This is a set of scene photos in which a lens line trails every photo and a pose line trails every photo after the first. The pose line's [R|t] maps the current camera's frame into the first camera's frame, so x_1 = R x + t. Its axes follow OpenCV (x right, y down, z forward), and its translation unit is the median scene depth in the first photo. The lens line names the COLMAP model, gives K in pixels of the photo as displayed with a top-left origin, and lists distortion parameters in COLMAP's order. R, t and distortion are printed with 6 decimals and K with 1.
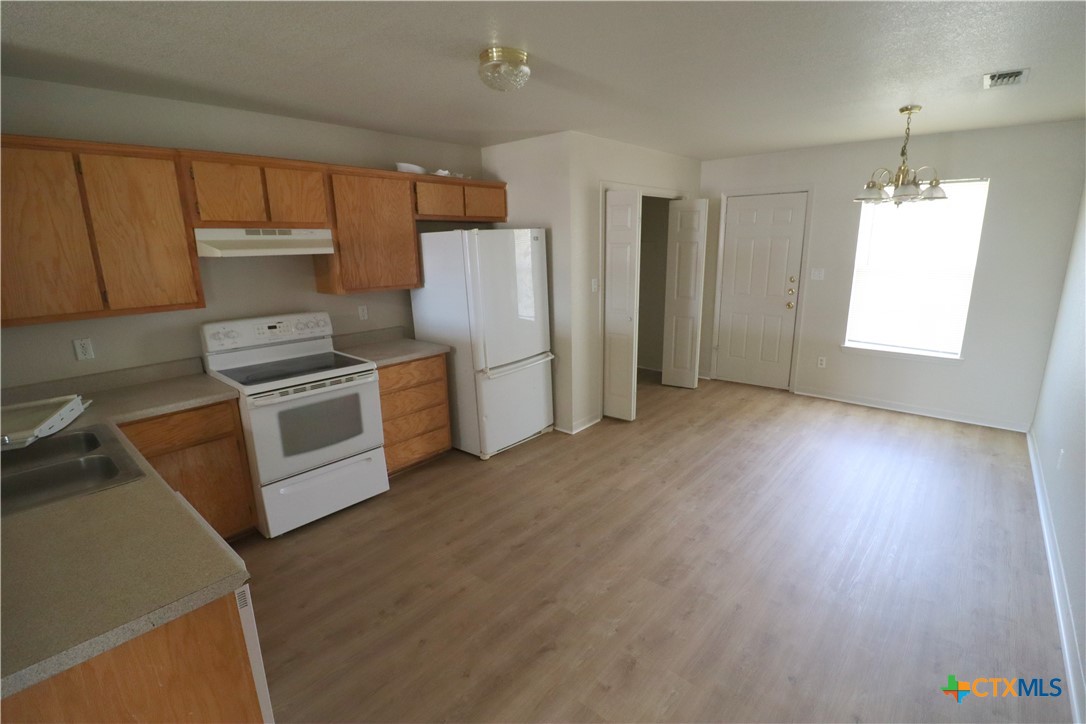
lens RADIAL K [[502.0, 0, 550.8], [0, 502.0, 363.0], [0, 0, 1]] dist [-0.013791, -0.000584]
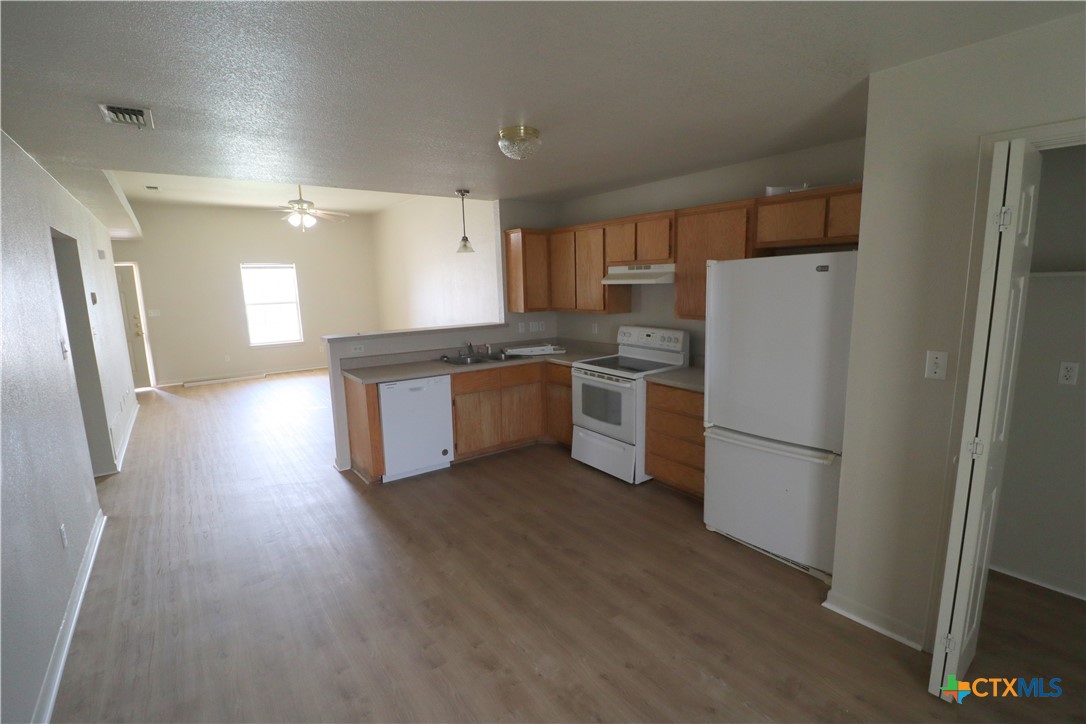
lens RADIAL K [[502.0, 0, 550.8], [0, 502.0, 363.0], [0, 0, 1]] dist [-0.013791, -0.000584]
pose [[-0.223169, 0.182959, -0.957456, 0.857995], [-0.201154, 0.952443, 0.228887, -0.268013], [0.953799, 0.243677, -0.175753, 1.034336]]
